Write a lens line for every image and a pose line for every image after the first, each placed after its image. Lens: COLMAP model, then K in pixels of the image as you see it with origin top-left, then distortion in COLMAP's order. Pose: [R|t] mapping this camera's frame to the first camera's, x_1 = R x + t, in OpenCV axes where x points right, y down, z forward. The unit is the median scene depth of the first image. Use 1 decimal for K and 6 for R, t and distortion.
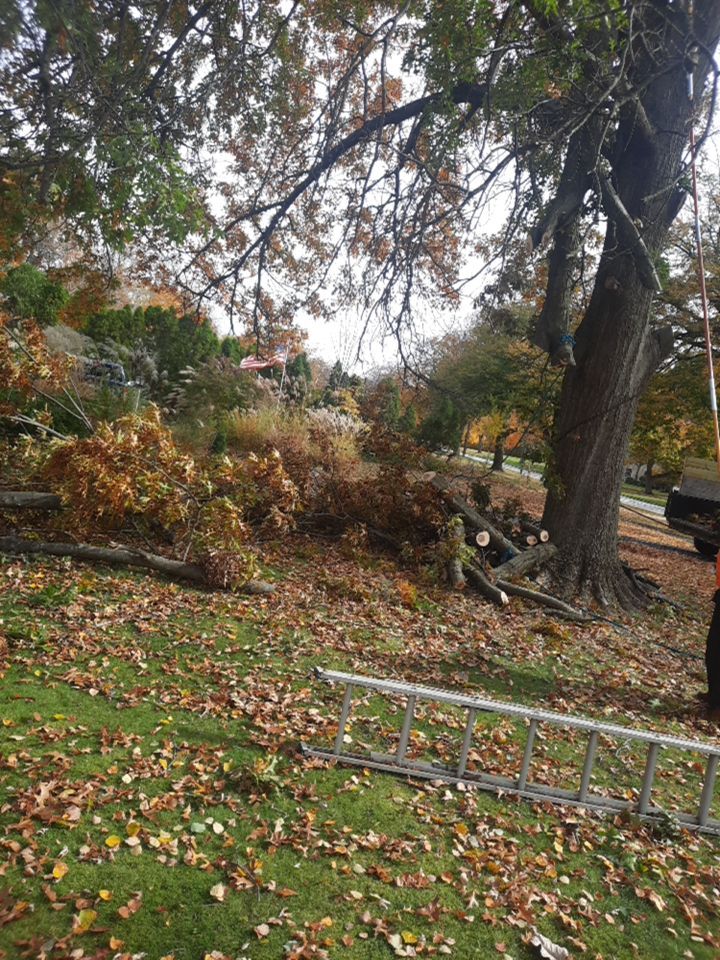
lens RADIAL K [[701.0, 0, 358.1], [0, 701.0, 479.2], [0, 0, 1]] dist [0.041554, -0.035826]
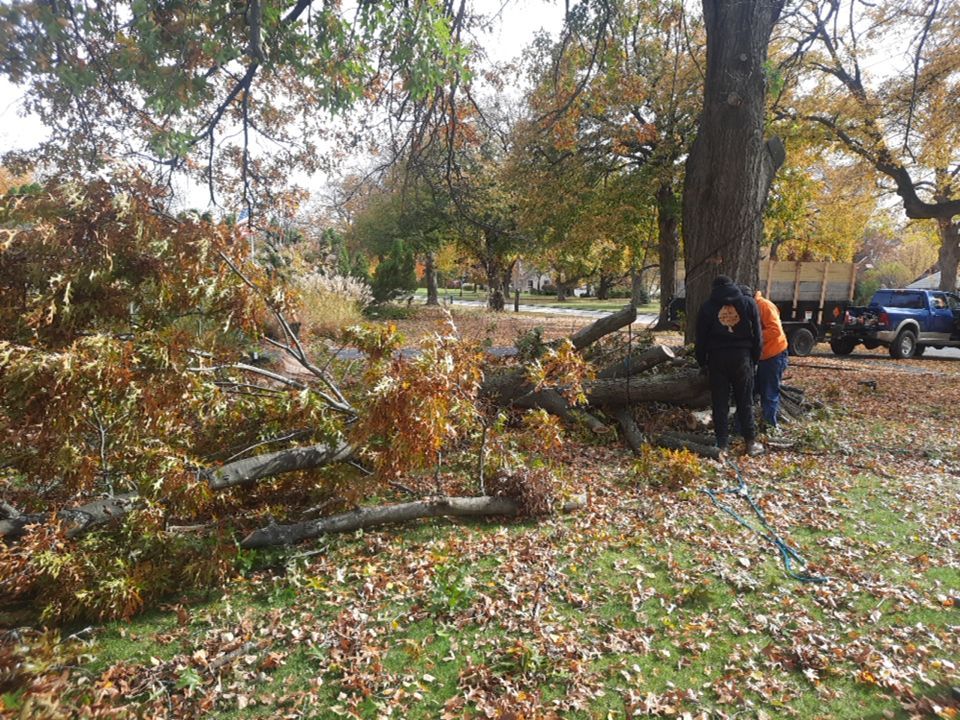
lens RADIAL K [[701.0, 0, 478.3], [0, 701.0, 357.8], [0, 0, 1]] dist [0.041554, -0.035826]
pose [[0.938927, -0.200742, 0.279499, -0.467725], [0.184932, 0.979315, 0.082118, -0.109660], [-0.290202, -0.025415, 0.956628, 0.249114]]
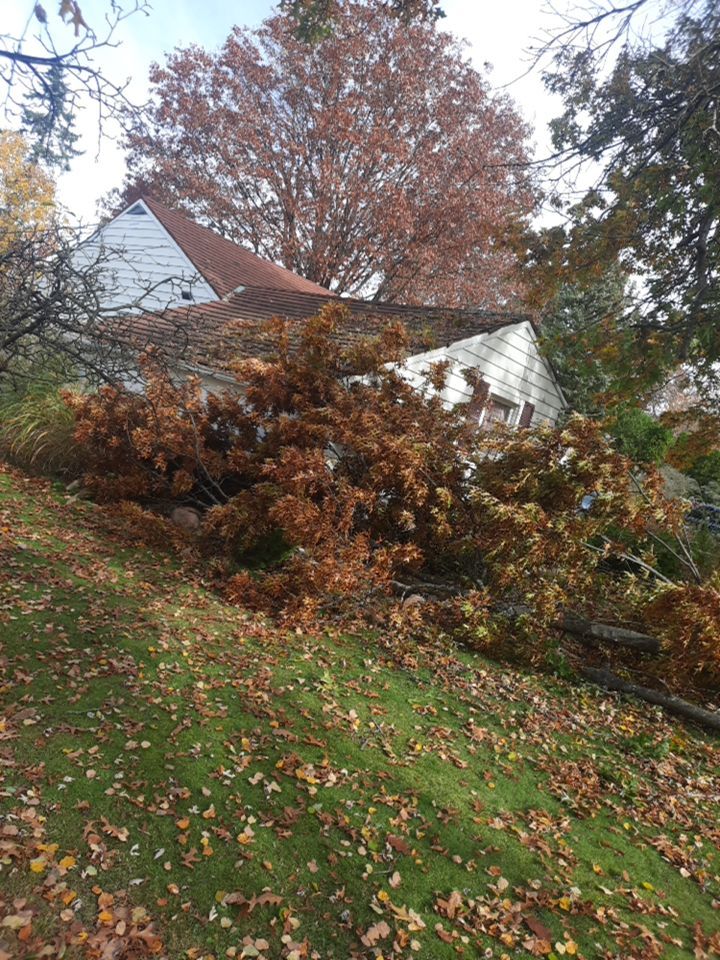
lens RADIAL K [[701.0, 0, 359.4], [0, 701.0, 476.6], [0, 0, 1]] dist [0.041554, -0.035826]
pose [[0.702732, 0.040084, -0.710325, -0.026598], [-0.178511, 0.976407, -0.121503, -0.005215], [0.688696, 0.212185, 0.693308, -0.012802]]
